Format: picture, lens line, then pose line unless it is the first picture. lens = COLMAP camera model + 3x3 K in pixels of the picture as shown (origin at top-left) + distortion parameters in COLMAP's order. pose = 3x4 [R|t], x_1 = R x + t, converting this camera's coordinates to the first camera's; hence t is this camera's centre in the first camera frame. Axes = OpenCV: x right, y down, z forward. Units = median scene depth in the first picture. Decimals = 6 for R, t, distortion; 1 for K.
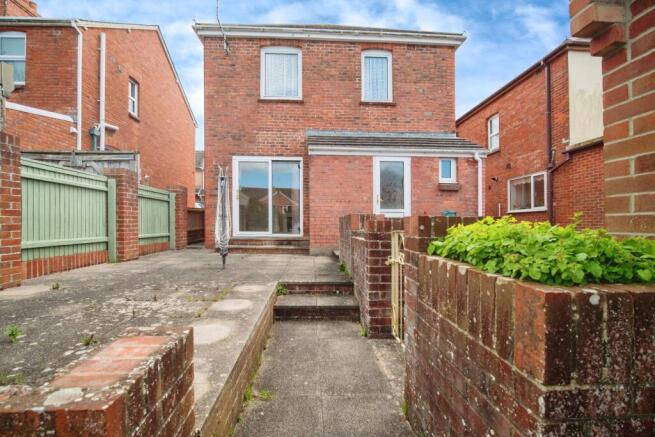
lens RADIAL K [[293.6, 0, 325.2], [0, 293.6, 222.6], [0, 0, 1]] dist [-0.025296, -0.001481]
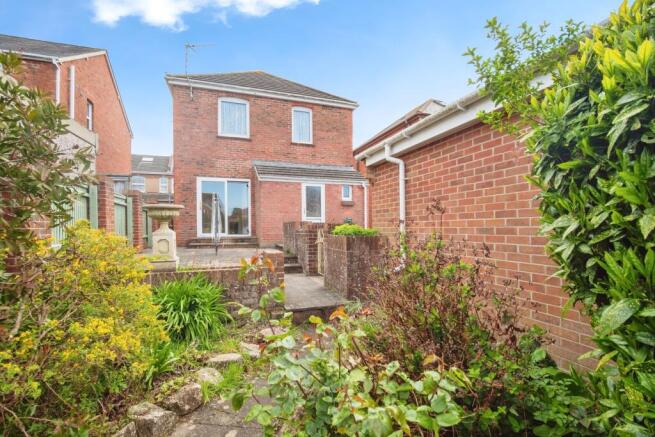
lens RADIAL K [[293.6, 0, 327.4], [0, 293.6, 221.1], [0, 0, 1]] dist [-0.025296, -0.001481]
pose [[0.957685, -0.005921, 0.287759, -0.130020], [0.010594, 0.999836, -0.014687, 0.000023], [-0.287625, 0.017114, 0.957590, -0.443113]]
